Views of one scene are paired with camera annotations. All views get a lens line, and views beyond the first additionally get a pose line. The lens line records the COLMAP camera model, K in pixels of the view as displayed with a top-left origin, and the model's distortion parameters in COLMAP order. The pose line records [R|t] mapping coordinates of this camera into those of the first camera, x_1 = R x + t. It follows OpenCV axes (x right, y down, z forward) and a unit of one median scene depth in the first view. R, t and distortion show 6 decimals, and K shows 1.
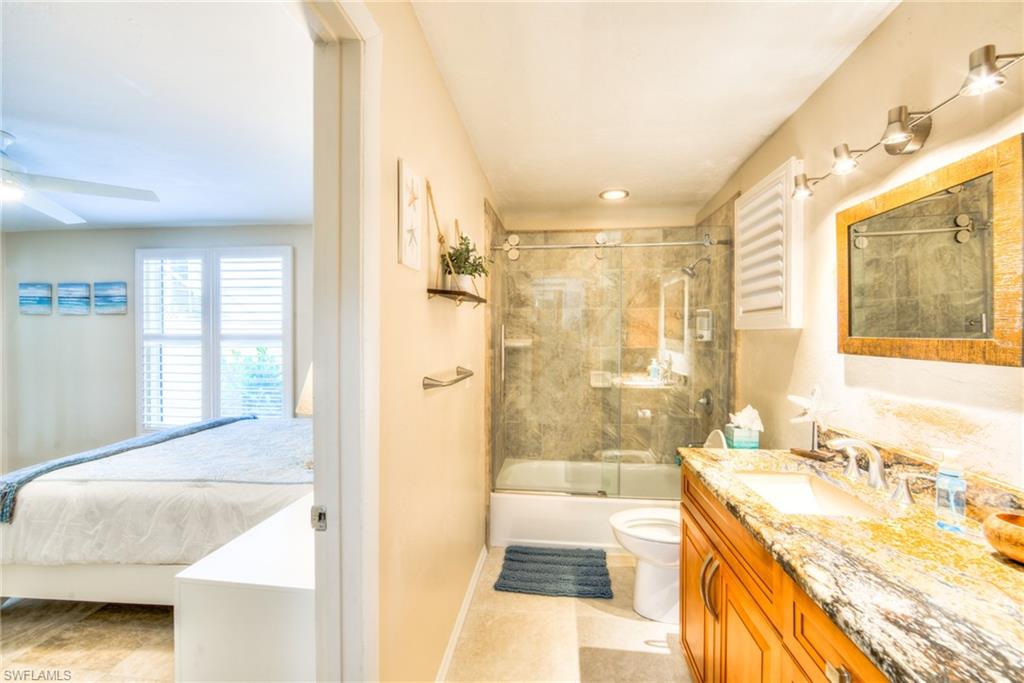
lens RADIAL K [[415.3, 0, 517.8], [0, 415.3, 342.2], [0, 0, 1]] dist [-0.001862, 0.000612]
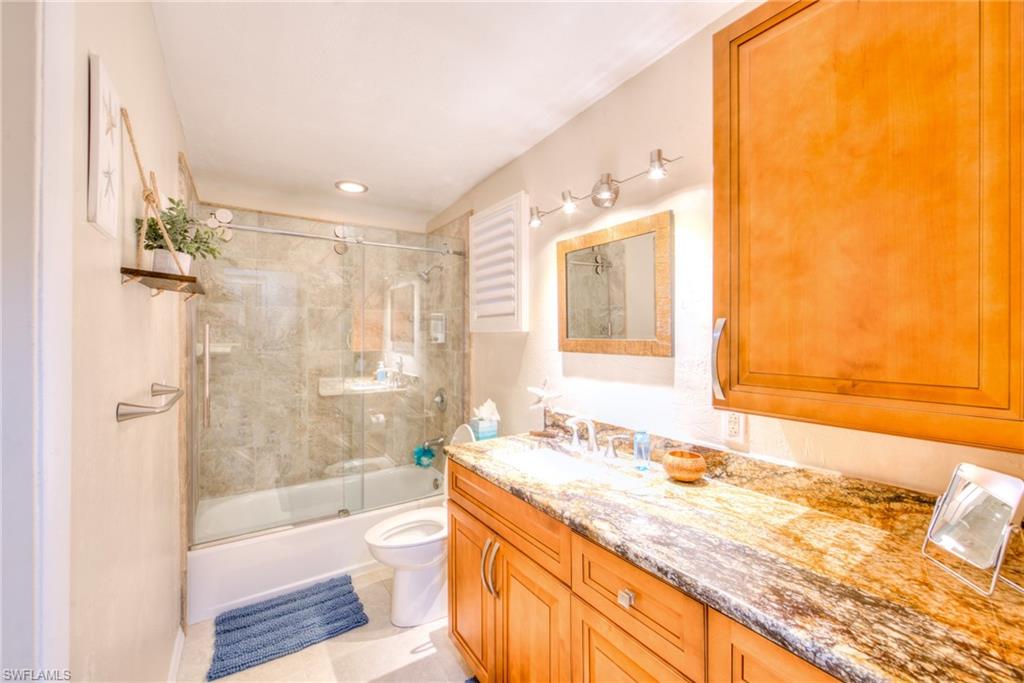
lens RADIAL K [[416.1, 0, 512.9], [0, 416.1, 338.6], [0, 0, 1]] dist [-0.002305, 0.000190]
pose [[0.765733, -0.003913, 0.643147, -0.112795], [0.013223, 0.999866, -0.009660, -0.001721], [-0.643023, 0.015902, 0.765682, 0.071580]]
